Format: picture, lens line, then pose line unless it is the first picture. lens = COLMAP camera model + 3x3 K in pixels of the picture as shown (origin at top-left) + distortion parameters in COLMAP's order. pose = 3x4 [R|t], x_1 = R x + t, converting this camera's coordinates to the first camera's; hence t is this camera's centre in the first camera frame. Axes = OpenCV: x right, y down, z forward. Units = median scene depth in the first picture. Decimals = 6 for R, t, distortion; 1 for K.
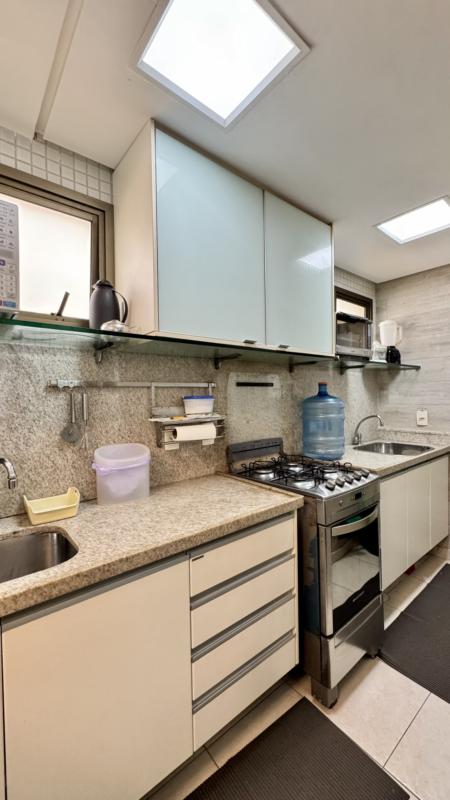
lens RADIAL K [[322.0, 0, 226.5], [0, 322.0, 399.2], [0, 0, 1]] dist [0.000889, -0.001062]
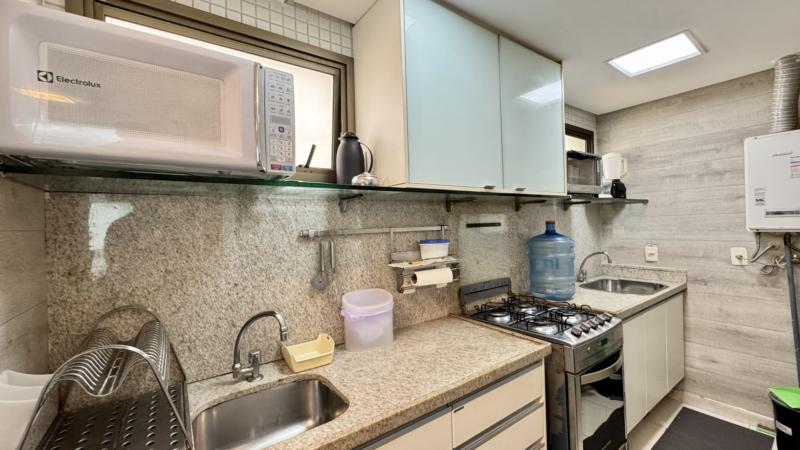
lens RADIAL K [[322.0, 0, 400.9], [0, 322.0, 224.1], [0, 0, 1]] dist [0.000889, -0.001062]
pose [[0.997704, -0.015167, -0.066000, -0.139255], [0.014413, 0.999825, -0.011894, -0.055019], [0.066169, 0.010915, 0.997749, -0.016486]]
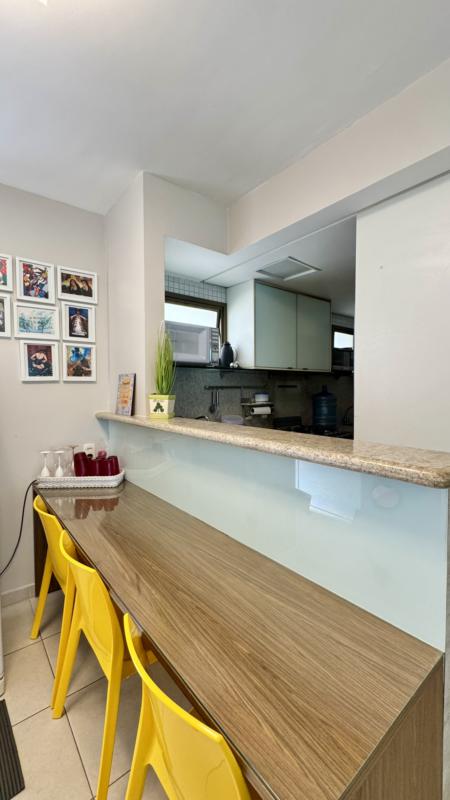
lens RADIAL K [[322.0, 0, 226.5], [0, 322.0, 399.2], [0, 0, 1]] dist [0.000889, -0.001062]
pose [[0.999677, 0.012747, -0.022000, -0.297700], [-0.012269, 0.999689, 0.021708, -0.012025], [0.022270, -0.021431, 0.999522, -1.162625]]
